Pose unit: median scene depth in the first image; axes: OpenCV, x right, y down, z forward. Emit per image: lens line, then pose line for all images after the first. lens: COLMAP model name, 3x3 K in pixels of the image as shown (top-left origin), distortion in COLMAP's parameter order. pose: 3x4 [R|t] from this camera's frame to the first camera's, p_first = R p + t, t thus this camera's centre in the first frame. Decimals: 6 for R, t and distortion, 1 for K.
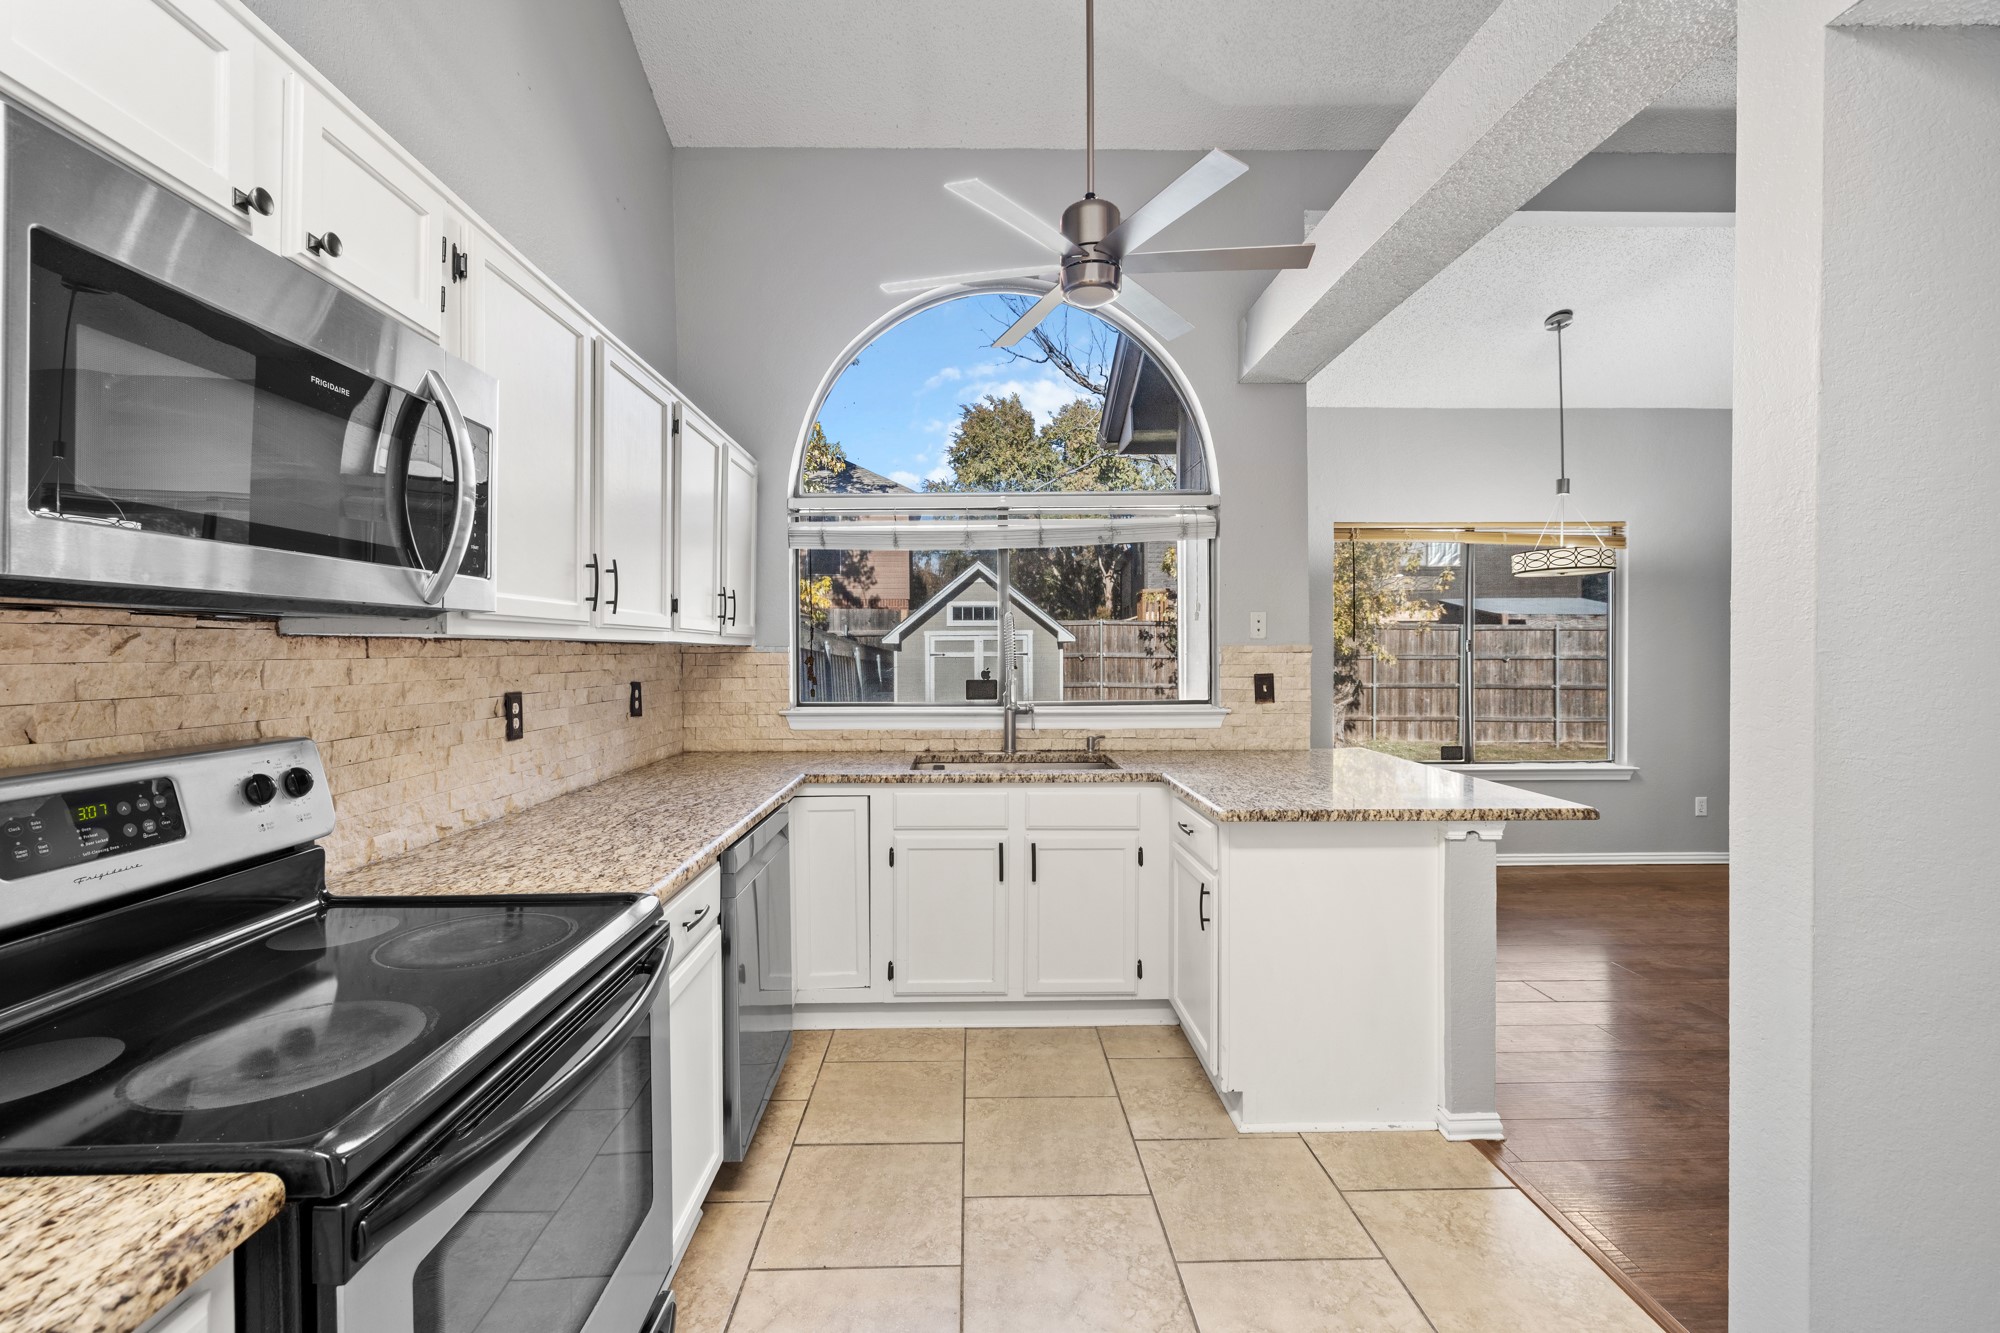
lens RADIAL K [[843.0, 0, 982.8], [0, 843.0, 658.7], [0, 0, 1]] dist [-0.001346, 0.000873]
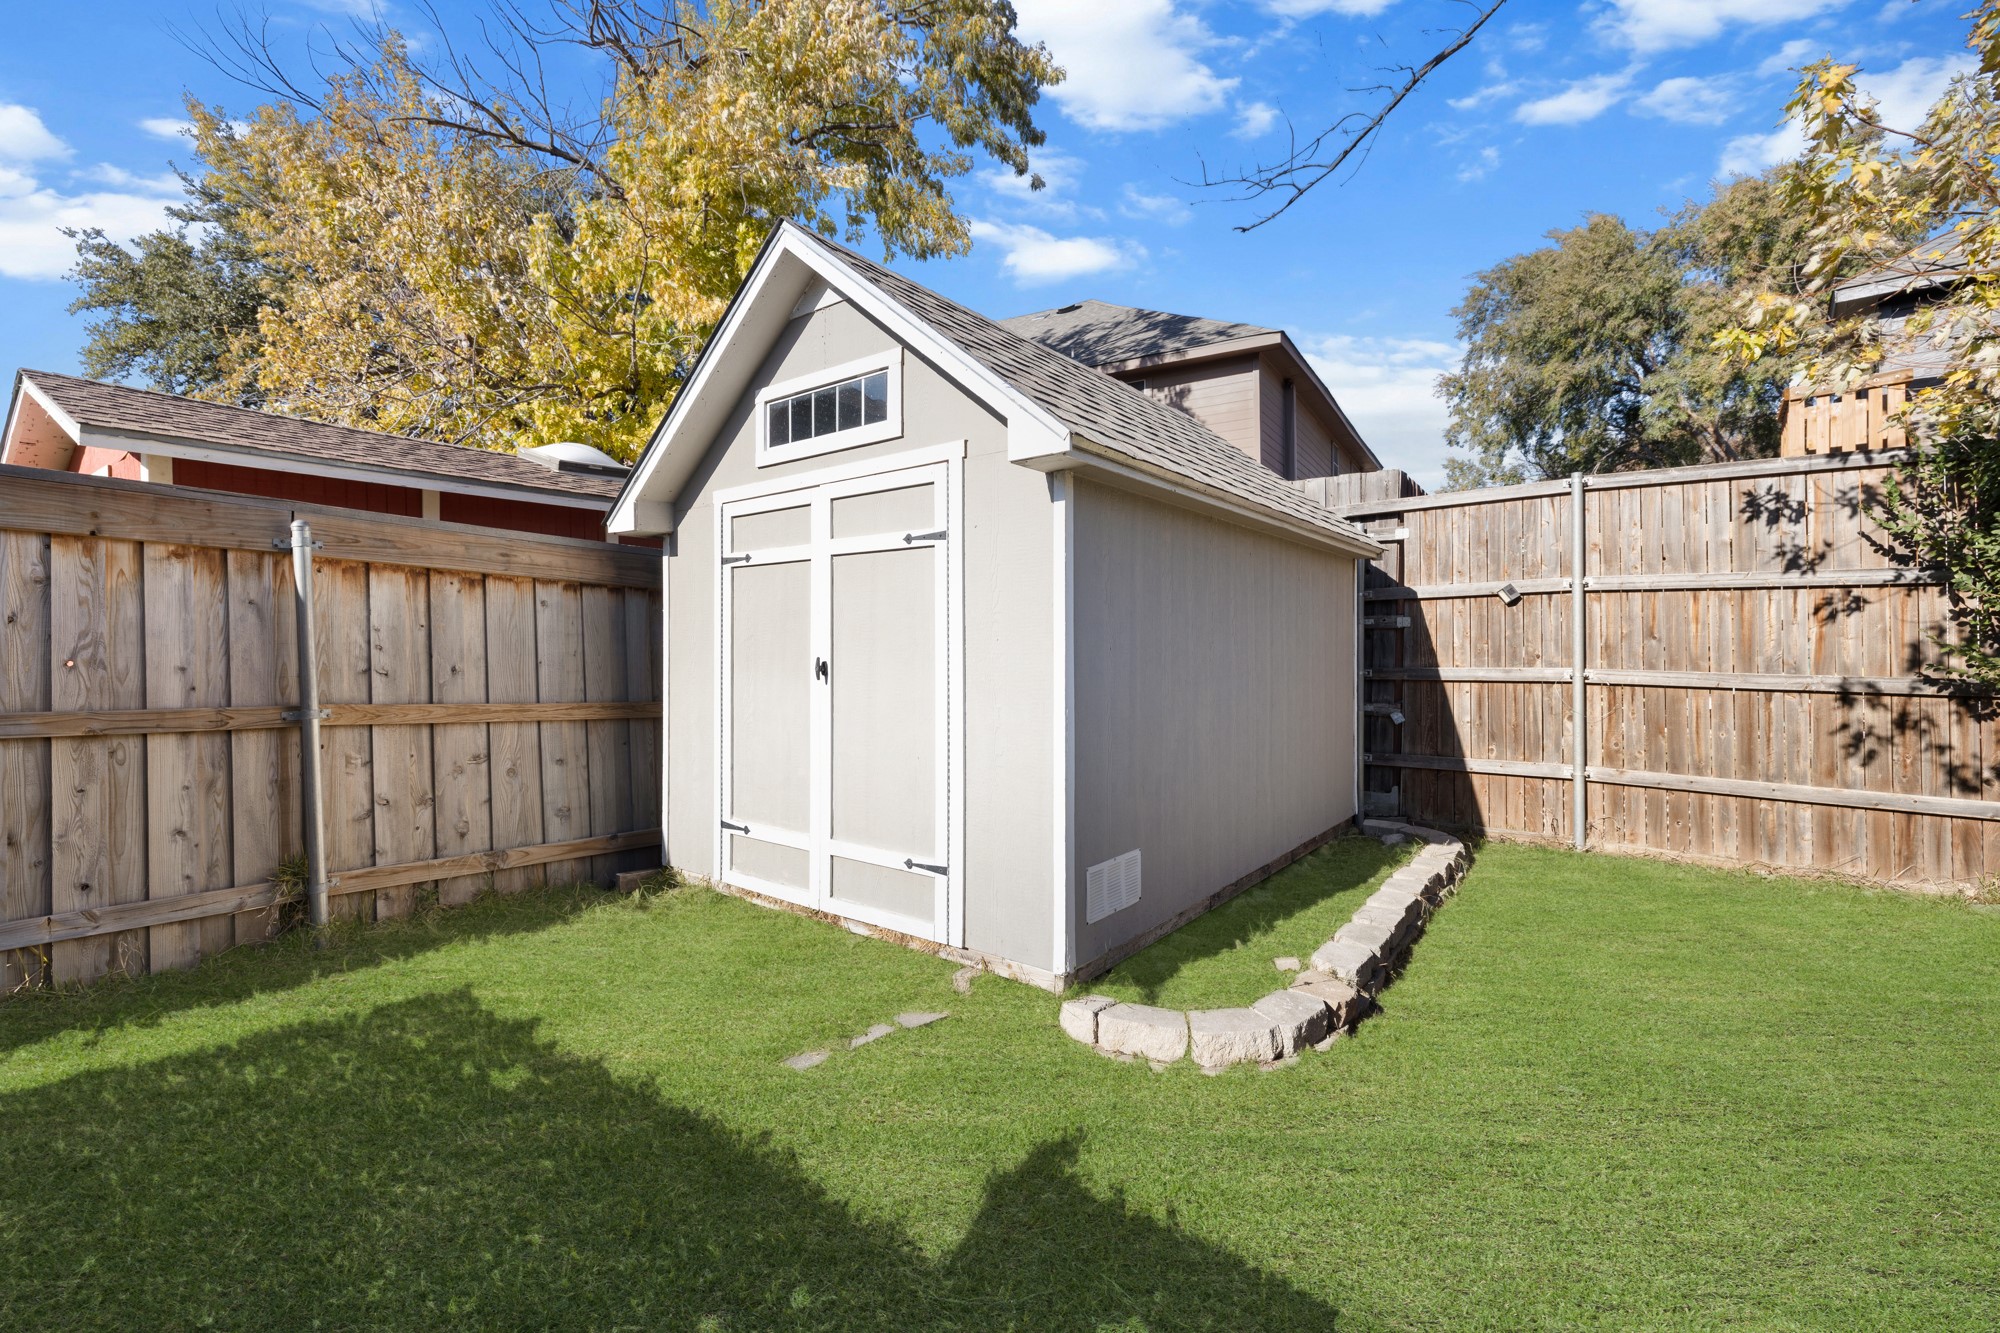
lens RADIAL K [[843.0, 0, 987.9], [0, 843.0, 640.2], [0, 0, 1]] dist [-0.001346, 0.000873]
pose [[0.775079, -0.006394, -0.631832, 0.815208], [-0.004545, 0.999867, -0.015694, 0.113039], [0.631848, 0.015036, 0.774946, 2.907973]]
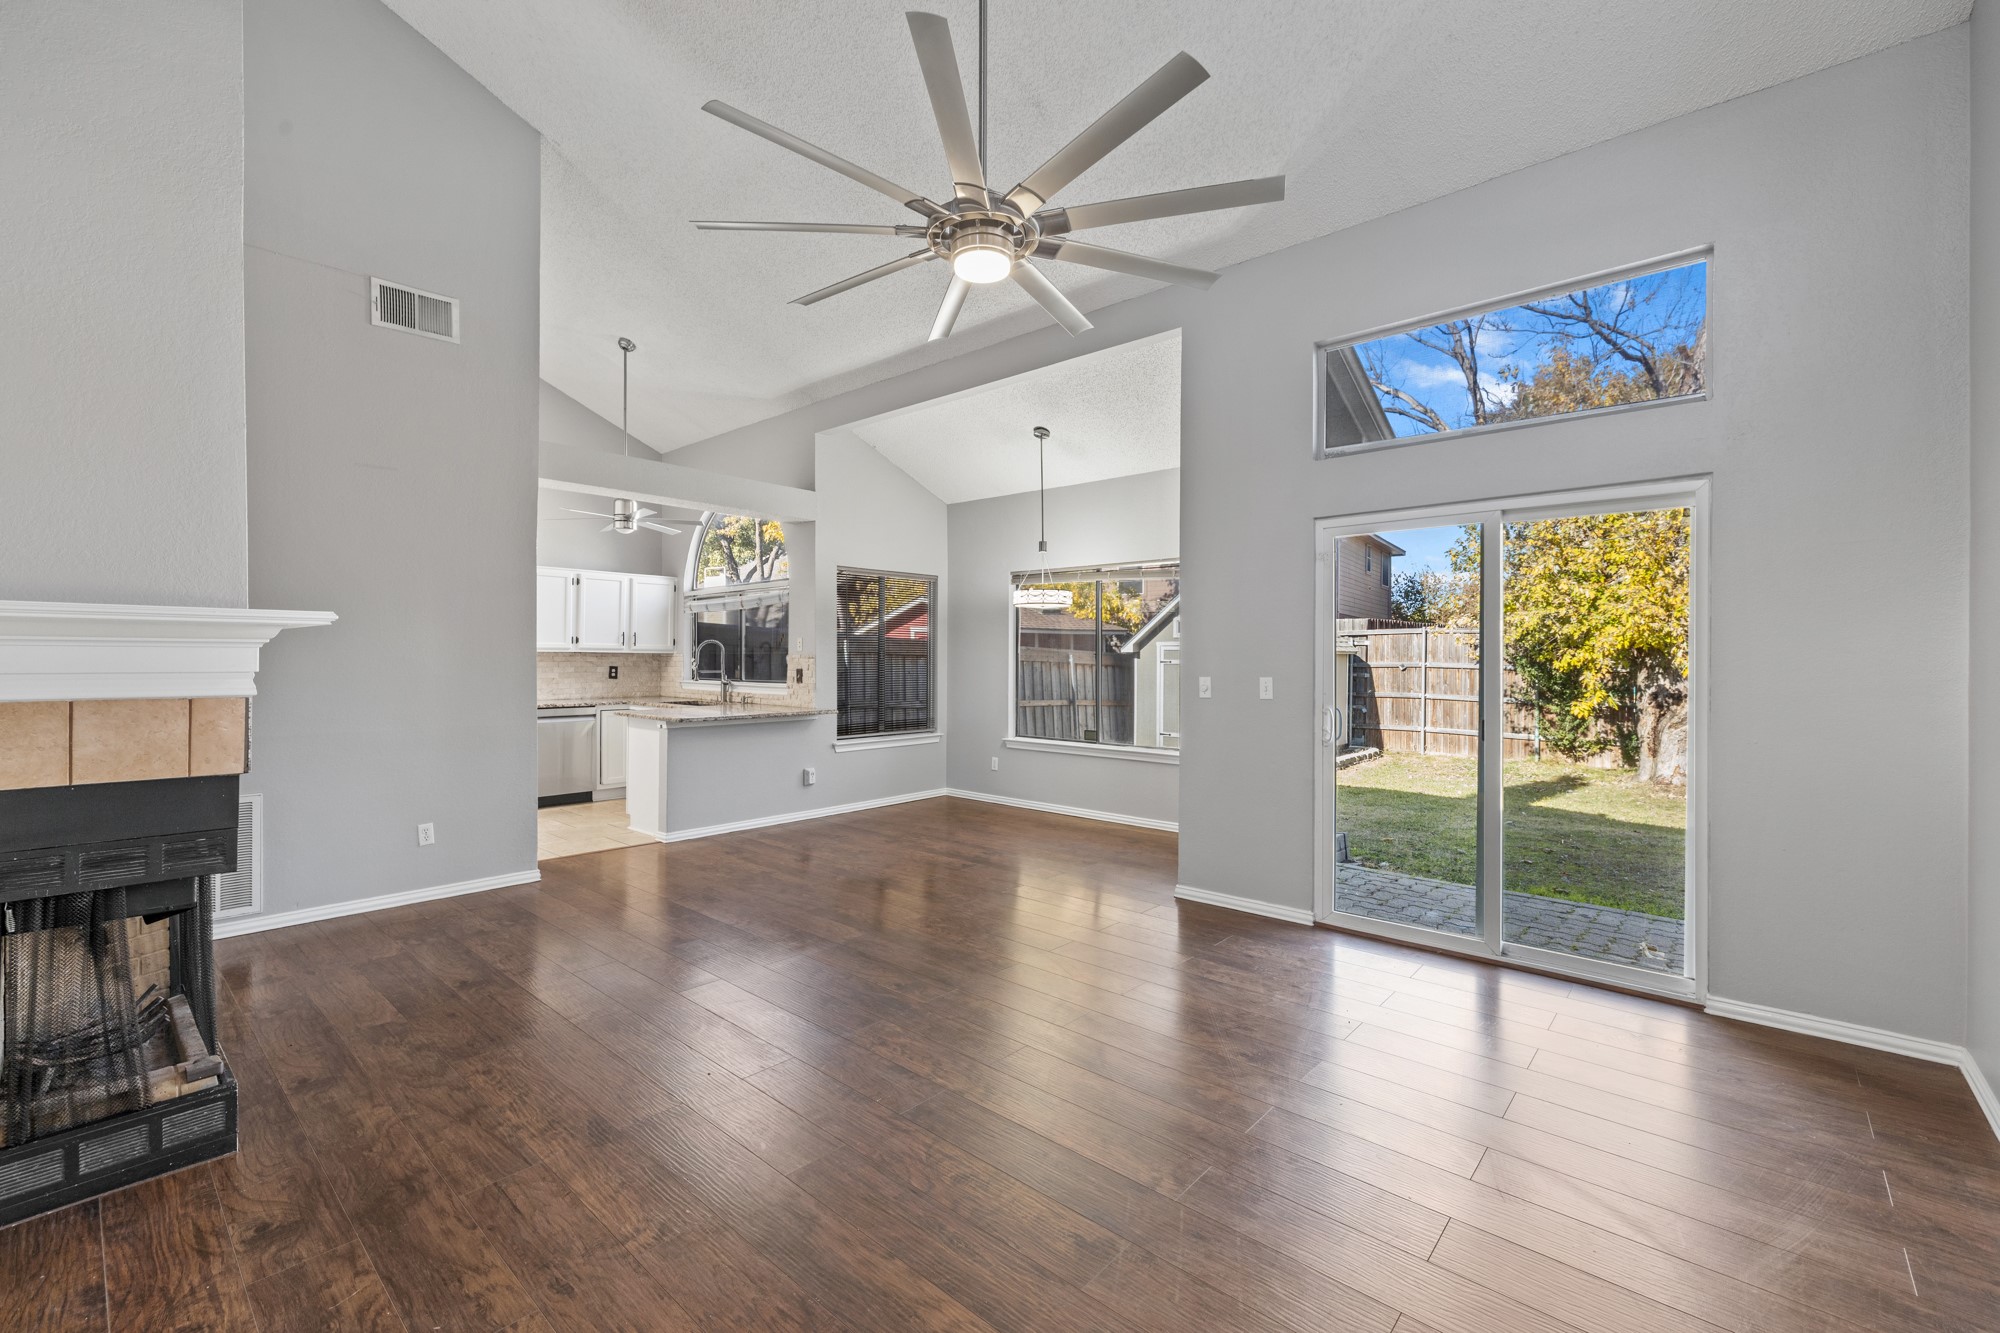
lens RADIAL K [[843.0, 0, 992.8], [0, 843.0, 657.6], [0, 0, 1]] dist [-0.001346, 0.000873]
pose [[0.731752, 0.007553, -0.681529, 2.090601], [-0.014393, 0.999887, -0.004373, -0.006212], [0.681419, 0.013009, 0.731778, -0.152857]]
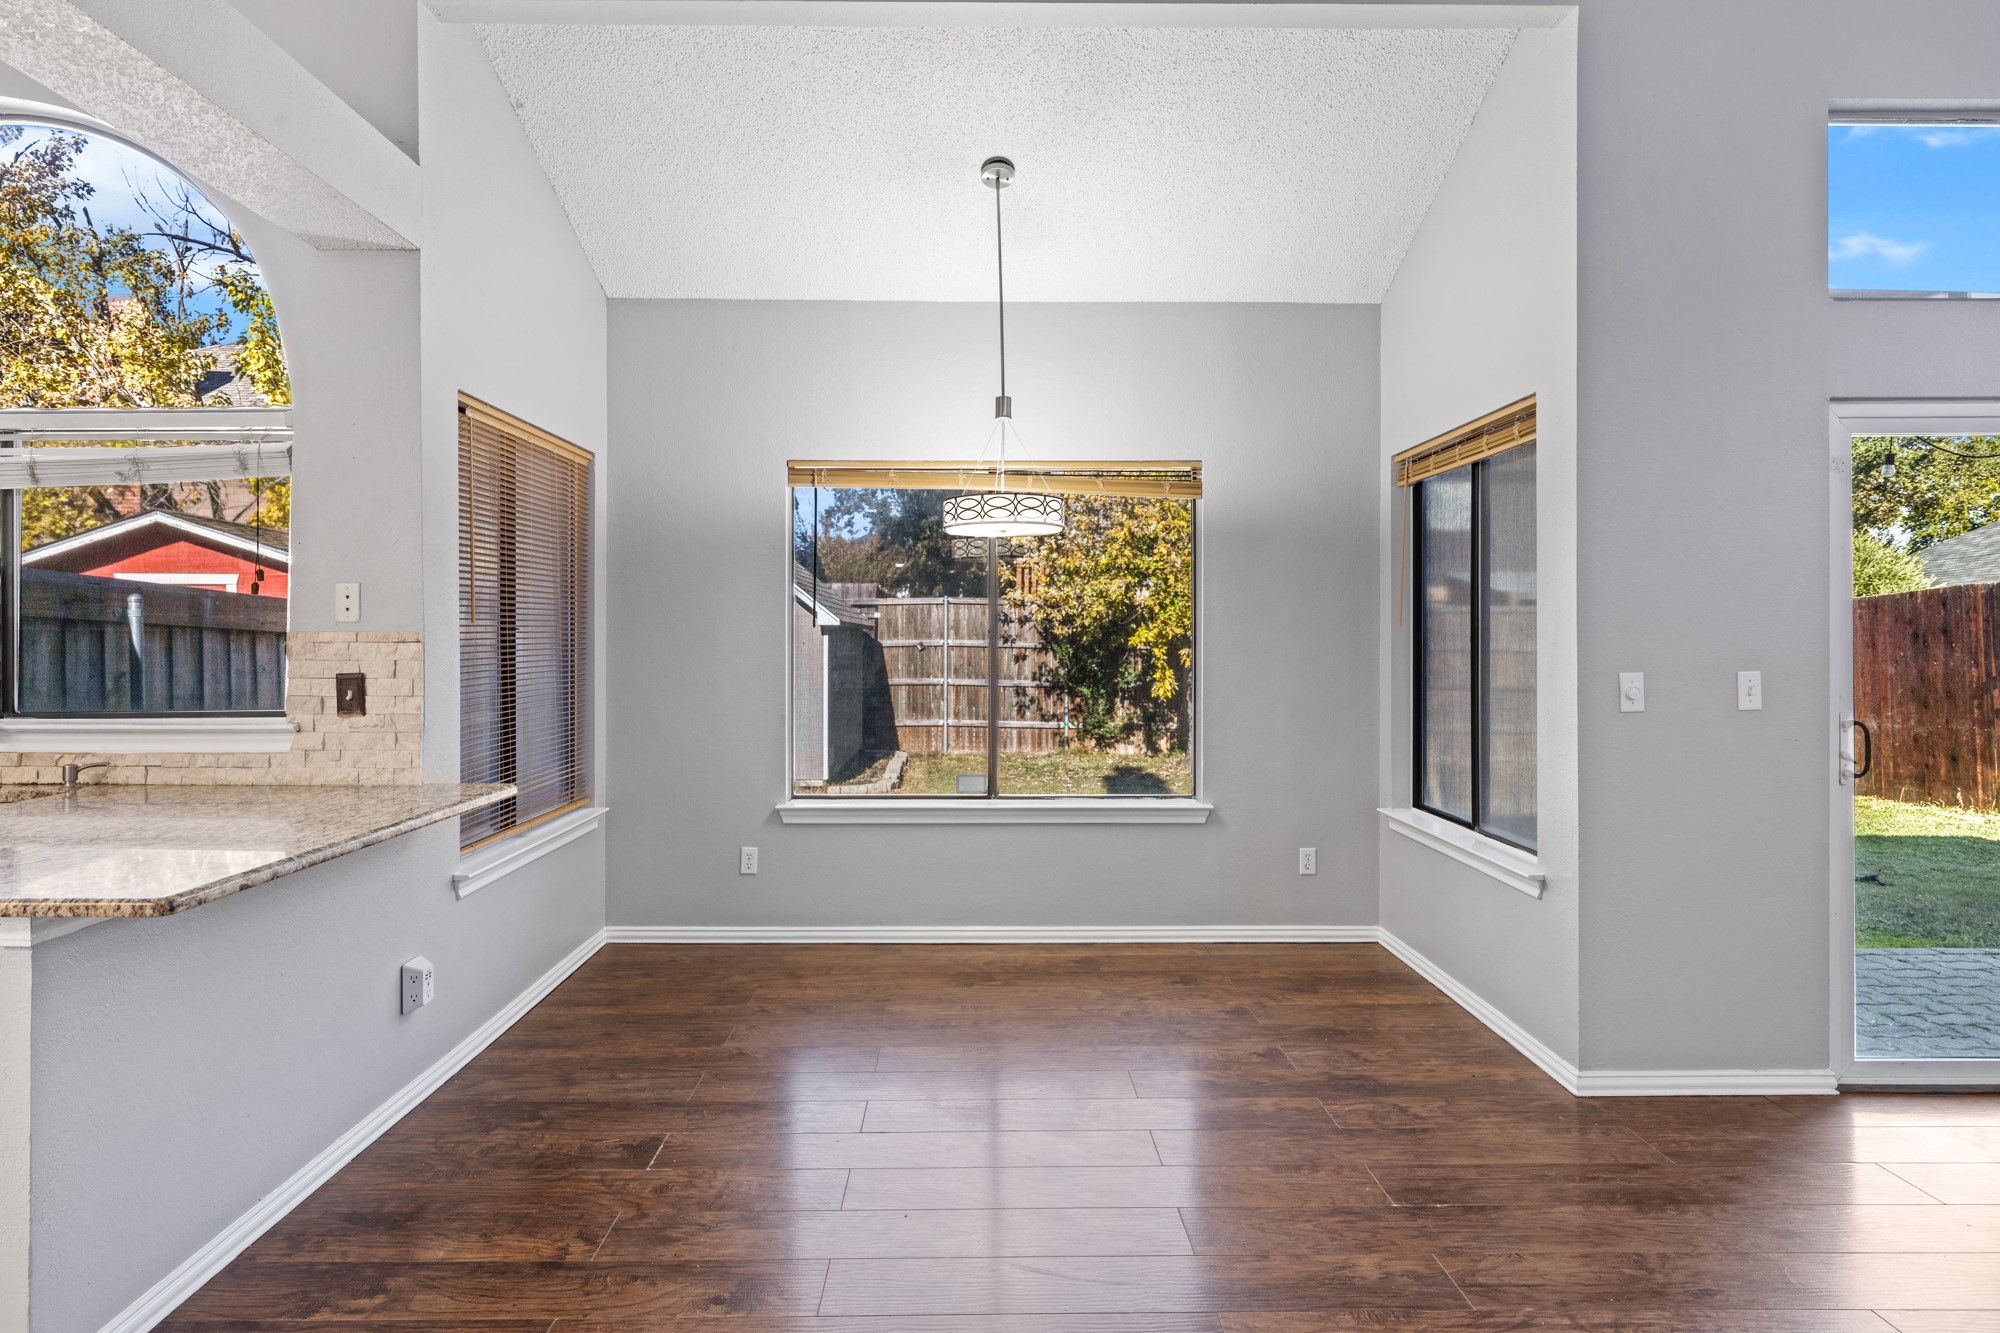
lens RADIAL K [[1063.8, 0, 981.7], [0, 1063.8, 633.3], [0, 0, 1]] dist [-0.000985, -0.001302]
pose [[0.999946, 0.004281, -0.009454, 0.878460], [-0.004398, 0.999913, -0.012456, -0.006045], [0.009400, 0.012497, 0.999878, 0.147967]]
